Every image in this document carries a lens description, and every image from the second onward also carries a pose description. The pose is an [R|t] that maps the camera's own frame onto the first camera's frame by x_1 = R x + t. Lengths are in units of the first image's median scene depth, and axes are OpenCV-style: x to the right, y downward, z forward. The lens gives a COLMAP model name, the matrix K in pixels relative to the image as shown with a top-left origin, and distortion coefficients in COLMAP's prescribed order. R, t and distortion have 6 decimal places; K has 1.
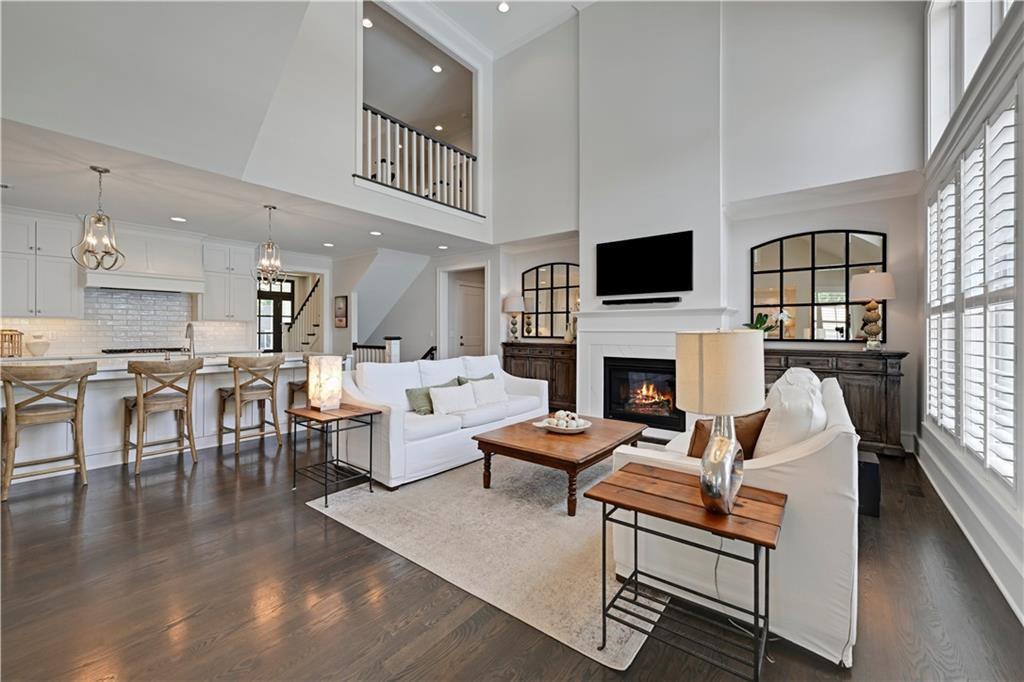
lens RADIAL K [[413.5, 0, 514.6], [0, 413.5, 334.0], [0, 0, 1]] dist [0.000415, 0.000435]
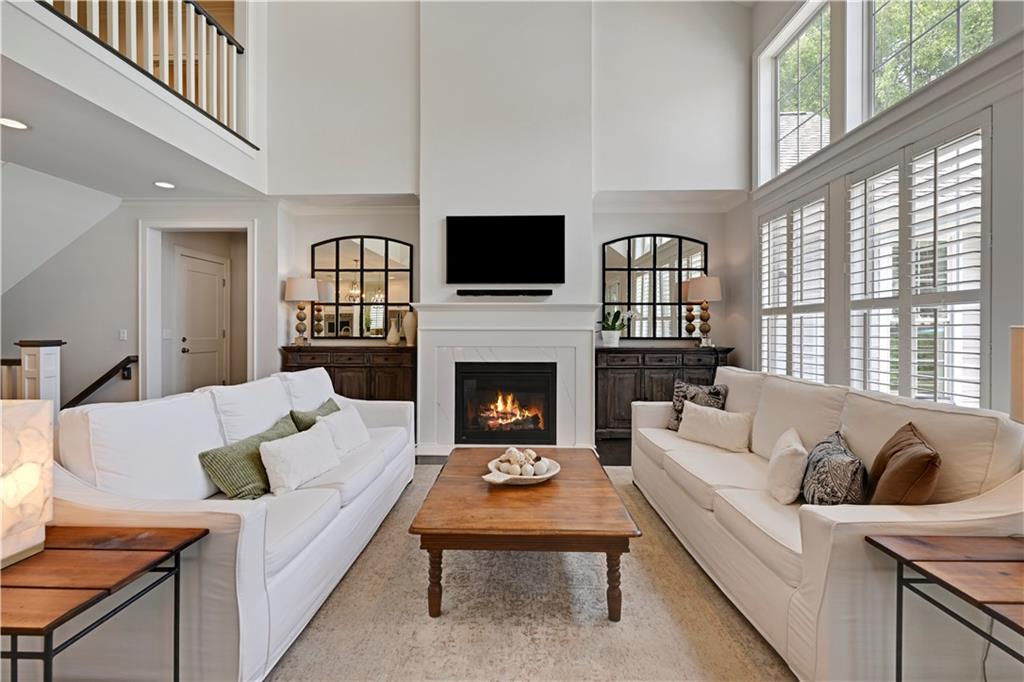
lens RADIAL K [[435.9, 0, 507.6], [0, 435.9, 331.0], [0, 0, 1]] dist [-0.000943, -0.000046]
pose [[0.797470, -0.002647, 0.603352, -0.203337], [0.004163, 0.999991, -0.001116, -0.002687], [-0.603344, 0.003402, 0.797474, 0.287585]]
